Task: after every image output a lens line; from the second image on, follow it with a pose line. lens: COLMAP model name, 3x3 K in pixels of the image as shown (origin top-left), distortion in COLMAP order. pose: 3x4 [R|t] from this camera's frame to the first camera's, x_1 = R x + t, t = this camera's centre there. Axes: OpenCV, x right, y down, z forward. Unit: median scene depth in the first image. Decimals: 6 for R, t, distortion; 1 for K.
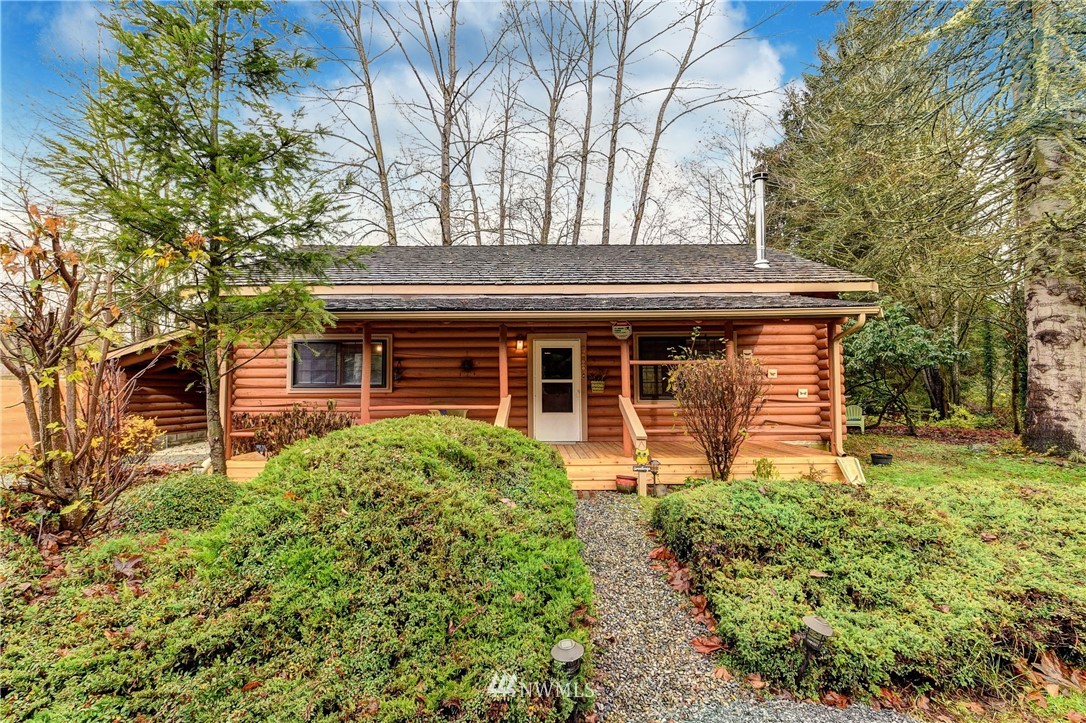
lens RADIAL K [[483.4, 0, 544.5], [0, 483.4, 363.1], [0, 0, 1]] dist [-0.004938, -0.003168]
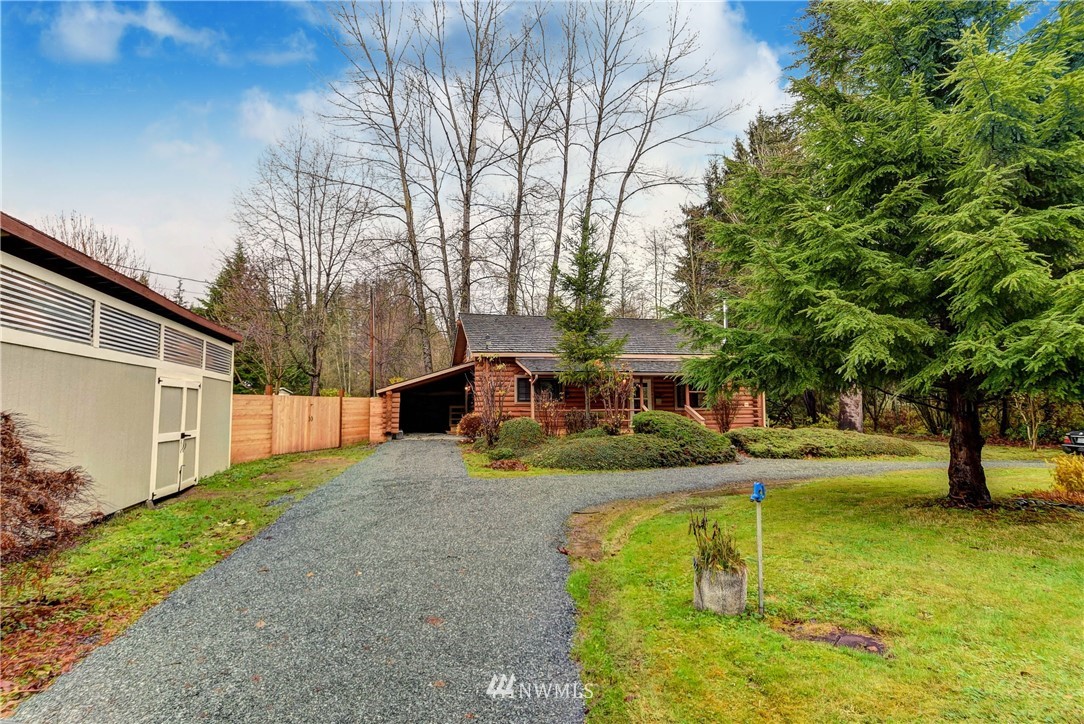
lens RADIAL K [[569.6, 0, 537.5], [0, 569.6, 362.5], [0, 0, 1]] dist [0.004039, 0.000398]
pose [[0.976860, 0.016518, 0.213242, -0.924927], [-0.012633, 0.999729, -0.019568, -0.064491], [-0.213508, 0.016422, 0.976803, -1.294760]]
